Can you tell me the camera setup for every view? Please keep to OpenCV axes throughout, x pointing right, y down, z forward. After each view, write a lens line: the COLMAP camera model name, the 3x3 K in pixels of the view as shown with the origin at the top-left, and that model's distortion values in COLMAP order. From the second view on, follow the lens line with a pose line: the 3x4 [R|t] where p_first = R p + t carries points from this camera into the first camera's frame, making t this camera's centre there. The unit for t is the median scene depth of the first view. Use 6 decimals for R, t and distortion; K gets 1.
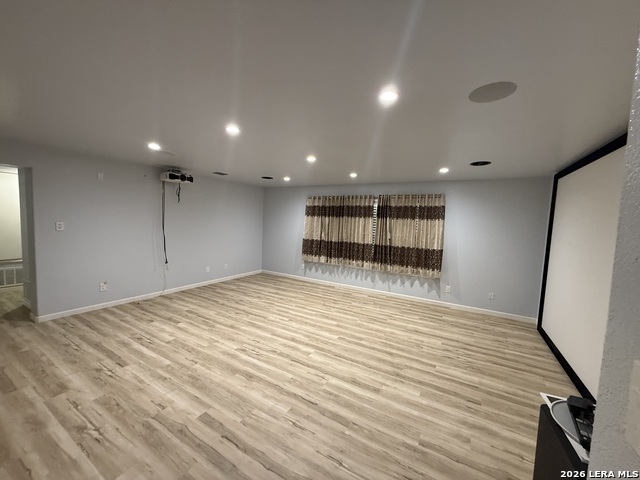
lens RADIAL K [[254.0, 0, 318.1], [0, 254.0, 239.3], [0, 0, 1]] dist [-0.000697, 0.000167]
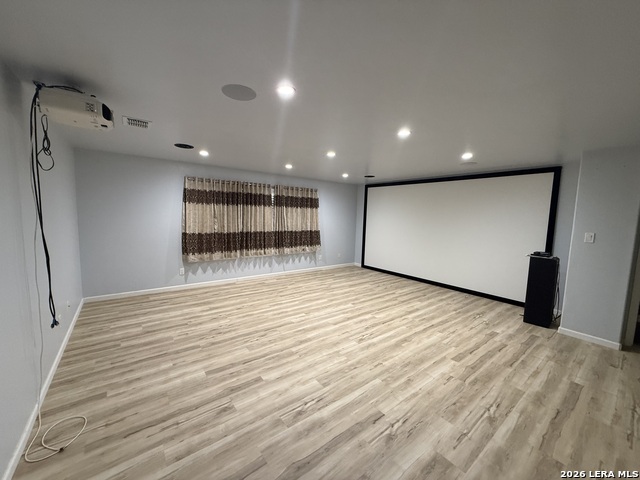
lens RADIAL K [[254.0, 0, 318.1], [0, 254.0, 239.3], [0, 0, 1]] dist [-0.000697, 0.000167]
pose [[0.378517, -0.121337, 0.917607, -0.945113], [0.055195, 0.992565, 0.108481, -0.071267], [-0.923947, 0.009585, 0.382400, 0.568005]]
